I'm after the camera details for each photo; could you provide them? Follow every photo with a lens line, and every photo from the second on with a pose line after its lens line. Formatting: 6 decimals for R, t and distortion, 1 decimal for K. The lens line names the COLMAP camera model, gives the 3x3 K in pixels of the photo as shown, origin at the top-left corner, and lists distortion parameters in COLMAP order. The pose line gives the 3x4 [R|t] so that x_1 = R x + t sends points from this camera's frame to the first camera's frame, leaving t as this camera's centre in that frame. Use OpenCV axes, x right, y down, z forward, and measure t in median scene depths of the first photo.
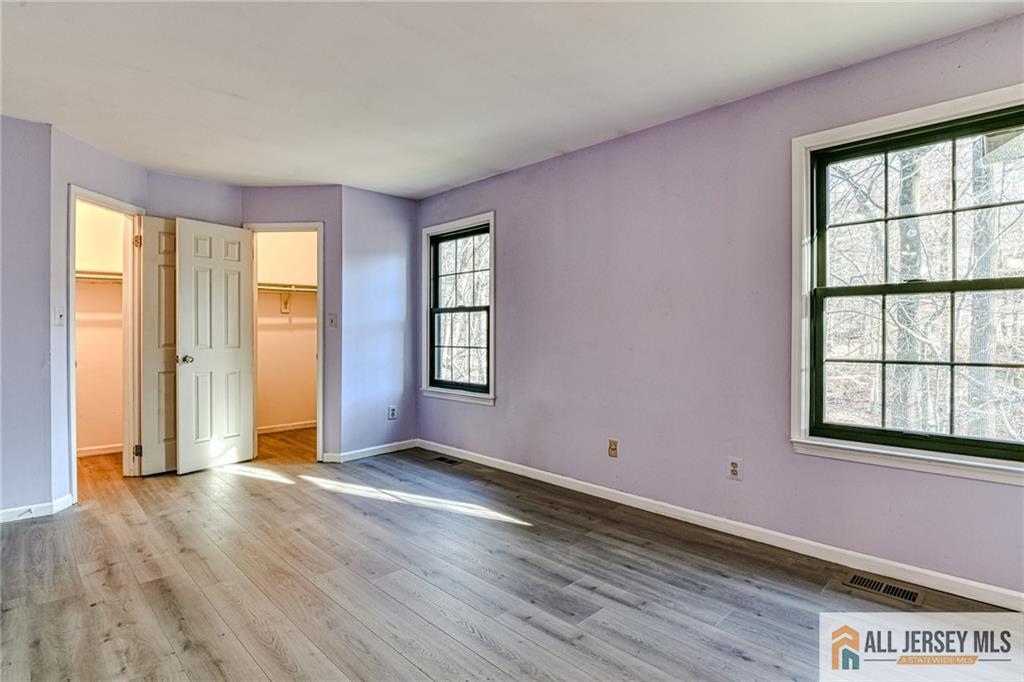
lens RADIAL K [[505.0, 0, 512.0], [0, 505.0, 341.0], [0, 0, 1]] dist [-0.017380, 0.000109]
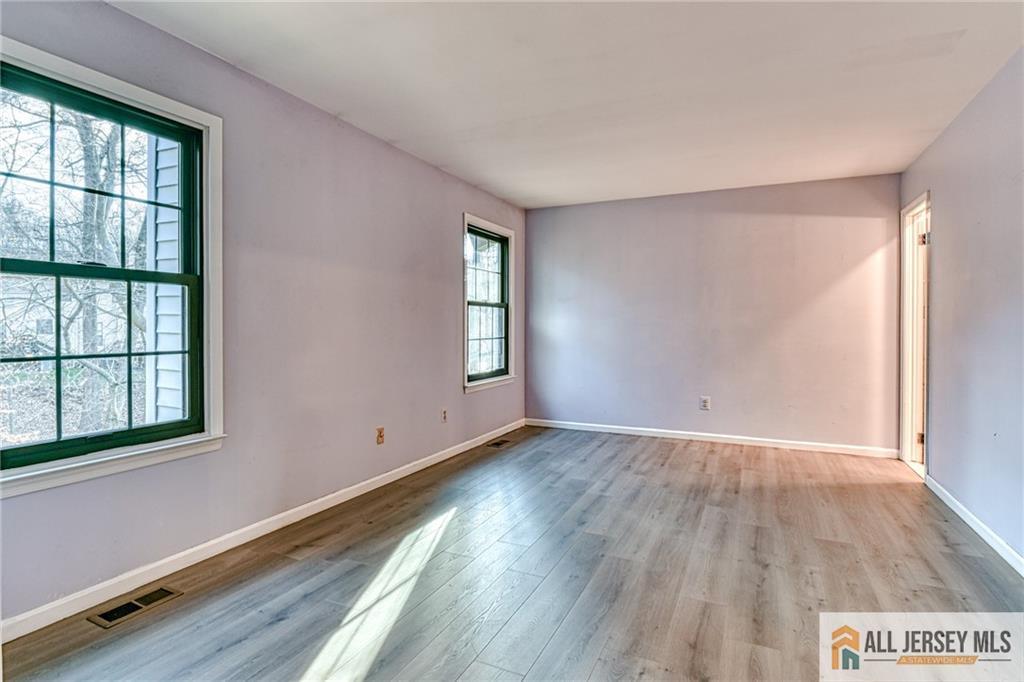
lens RADIAL K [[527.0, 0, 520.9], [0, 527.0, 326.1], [0, 0, 1]] dist [-0.021190, 0.000264]
pose [[-0.347730, -0.001259, 0.937594, -1.082691], [0.019061, 0.999783, 0.008412, -0.018174], [-0.937401, 0.020797, -0.347631, 1.308115]]
